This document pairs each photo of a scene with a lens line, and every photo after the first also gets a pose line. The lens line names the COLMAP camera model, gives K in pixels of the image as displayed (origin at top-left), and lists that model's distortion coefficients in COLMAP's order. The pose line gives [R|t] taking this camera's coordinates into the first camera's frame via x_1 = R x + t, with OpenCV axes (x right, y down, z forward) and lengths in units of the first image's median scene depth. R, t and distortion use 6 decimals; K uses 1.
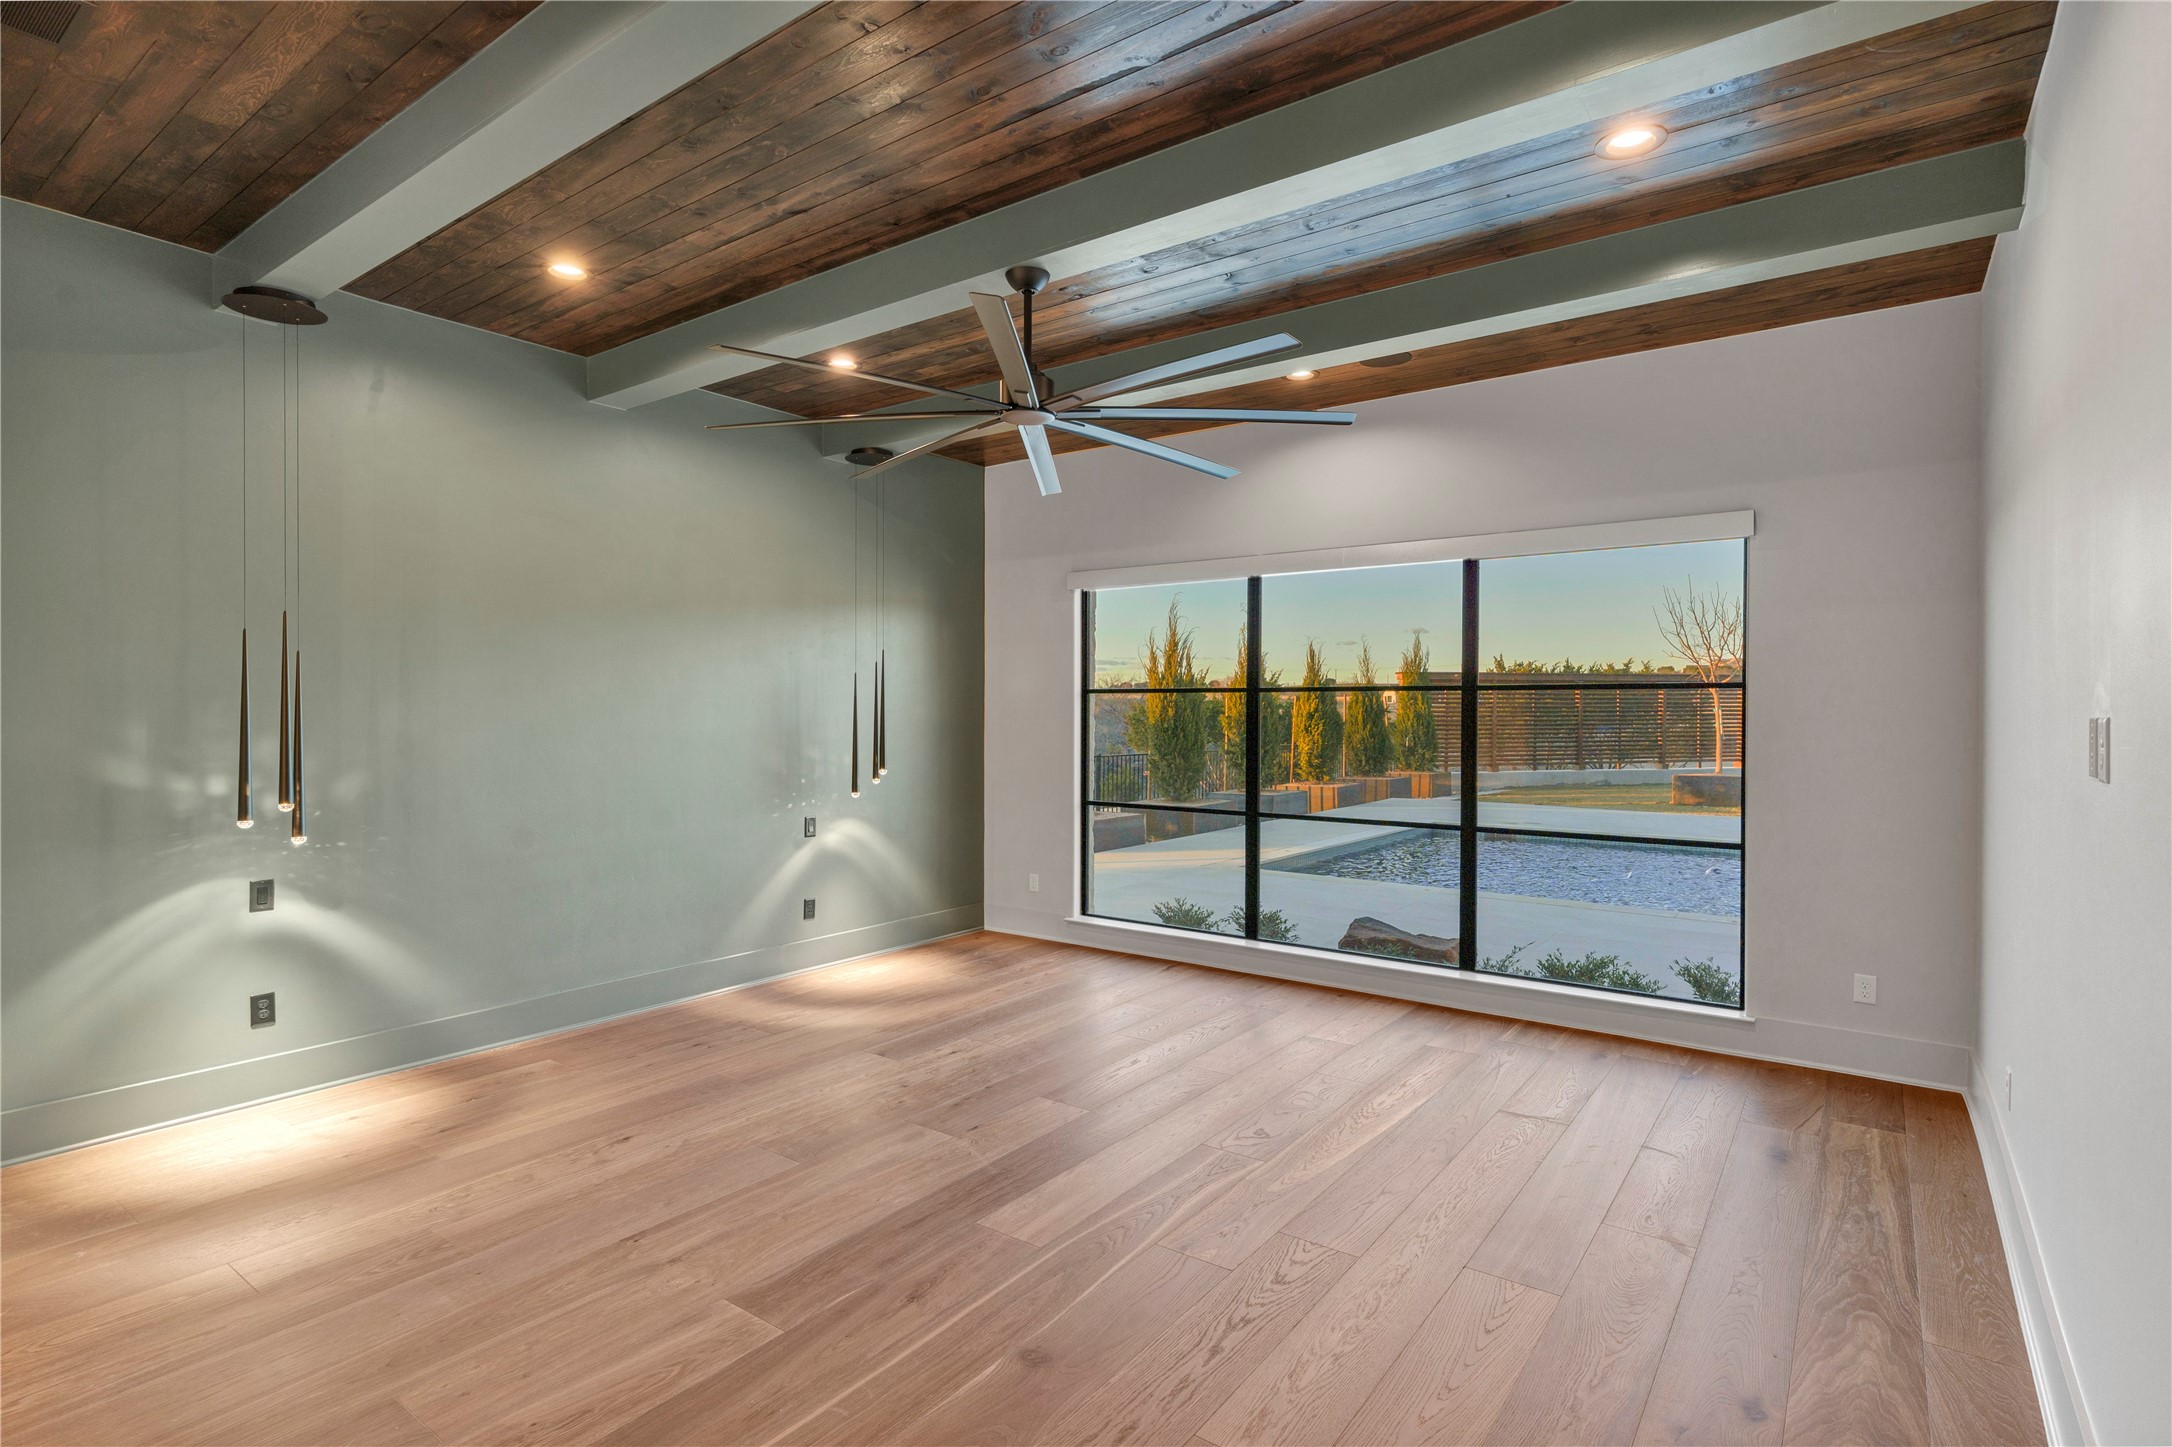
lens RADIAL K [[1051.1, 0, 1088.8], [0, 1051.1, 714.8], [0, 0, 1]] dist [0.001610, 0.000300]
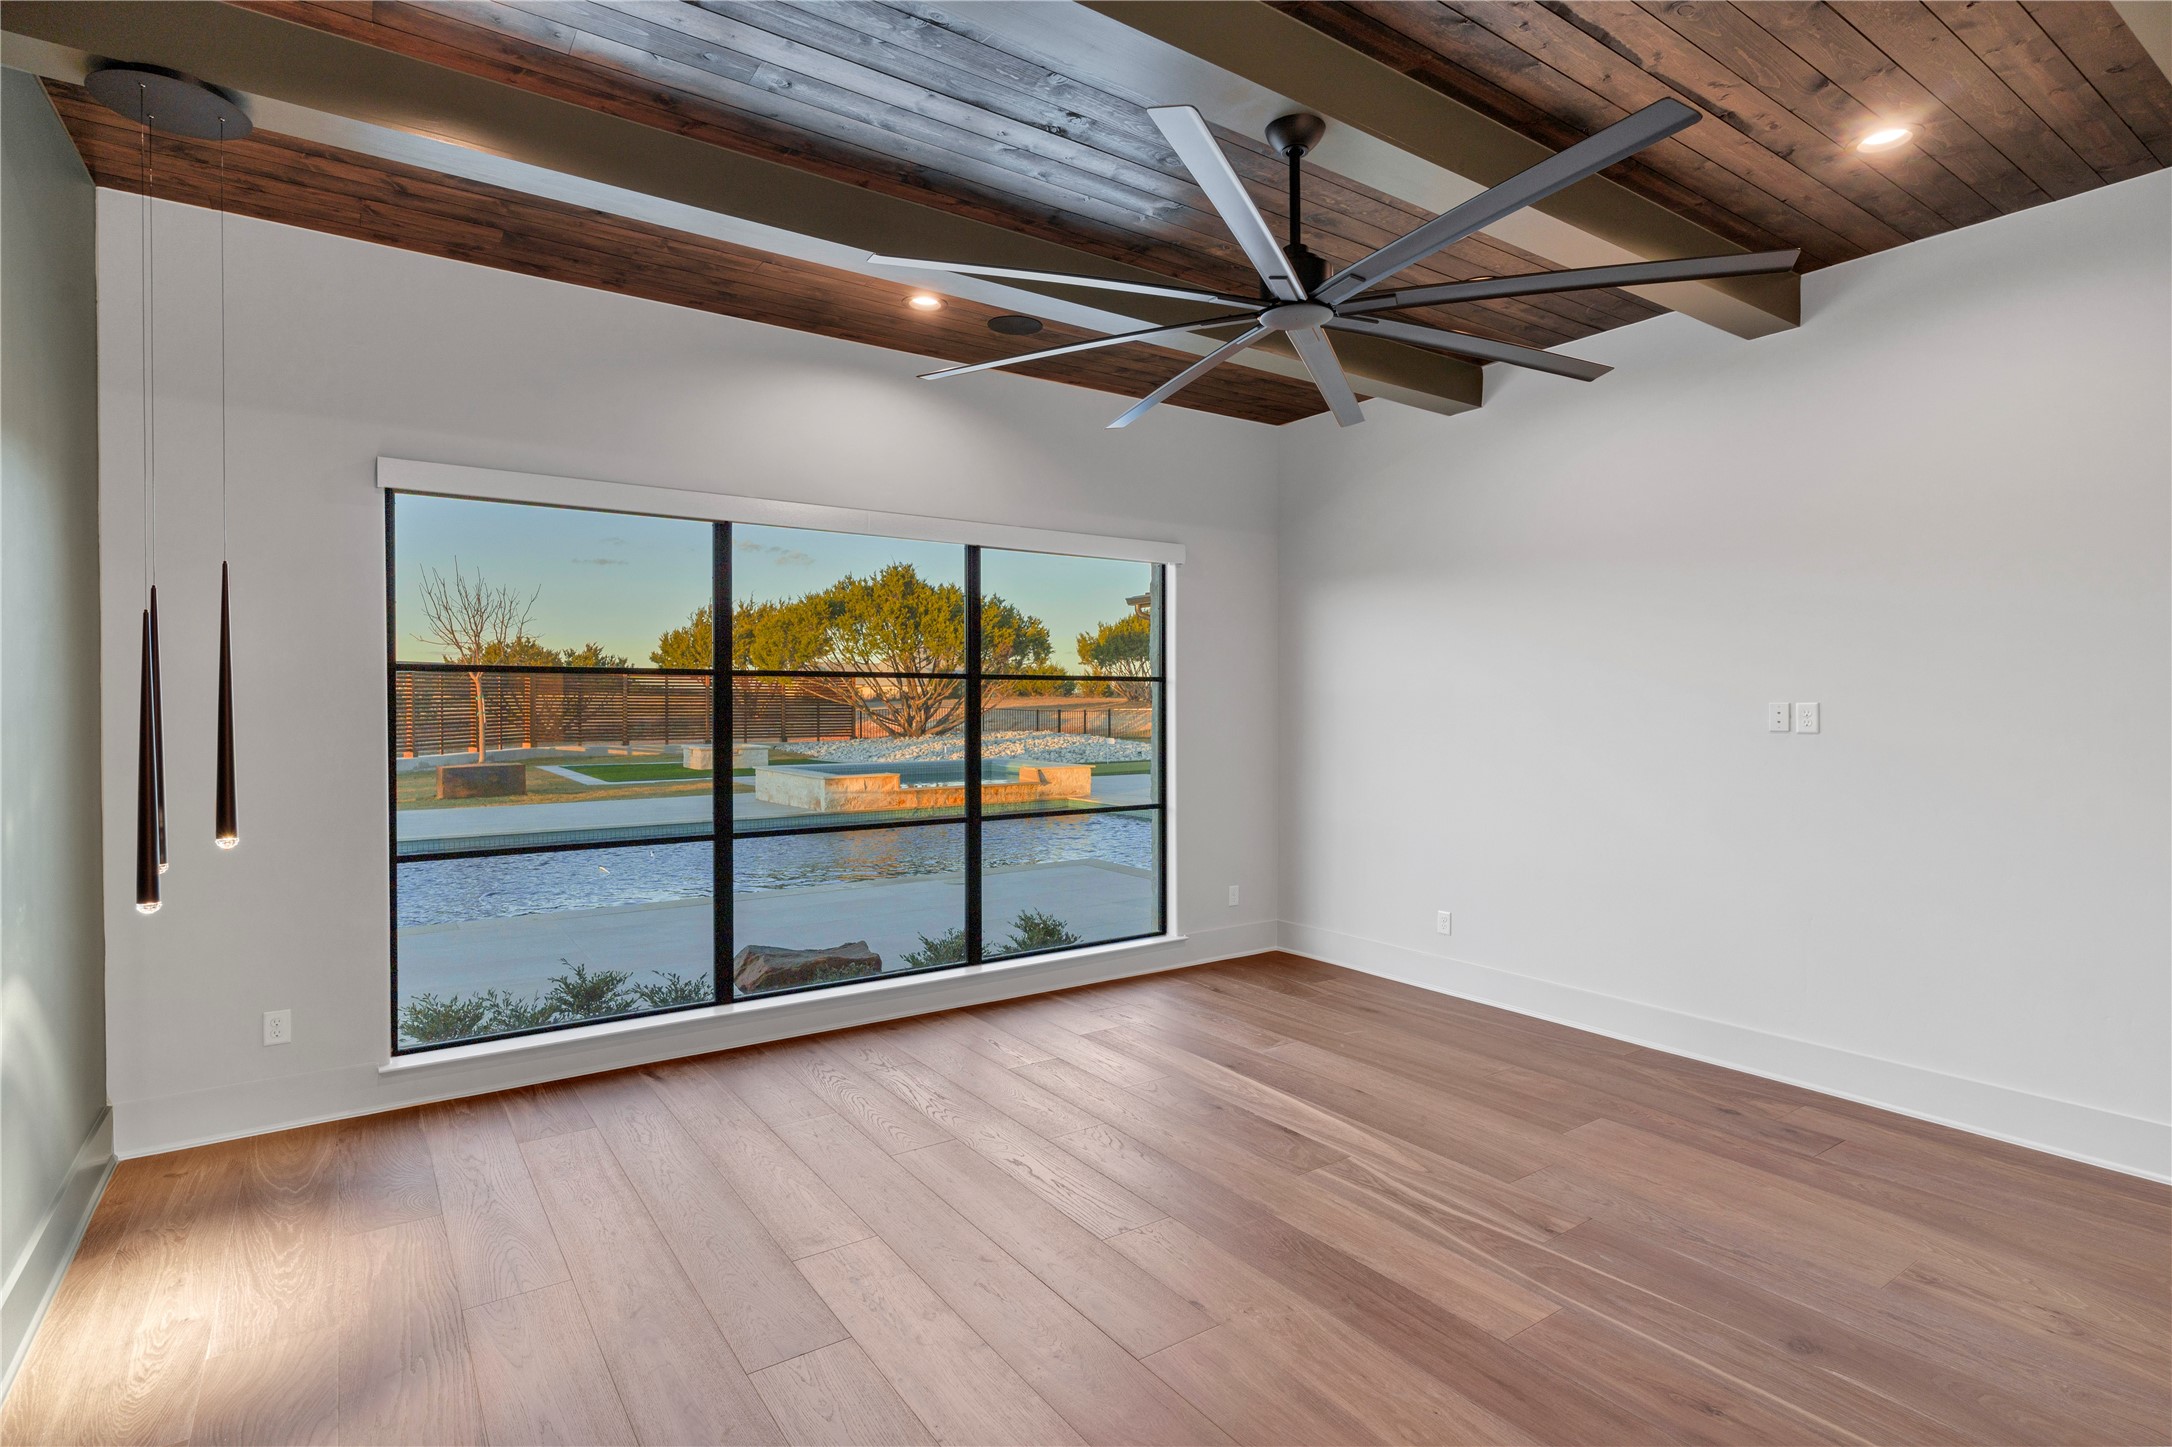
lens RADIAL K [[1058.8, 0, 1084.7], [0, 1058.8, 706.4], [0, 0, 1]] dist [0.004230, -0.000416]
pose [[0.328006, -0.004549, 0.944665, -0.613621], [0.002661, 0.999989, 0.003891, -0.000391], [-0.944672, 0.001237, 0.328014, 0.657199]]
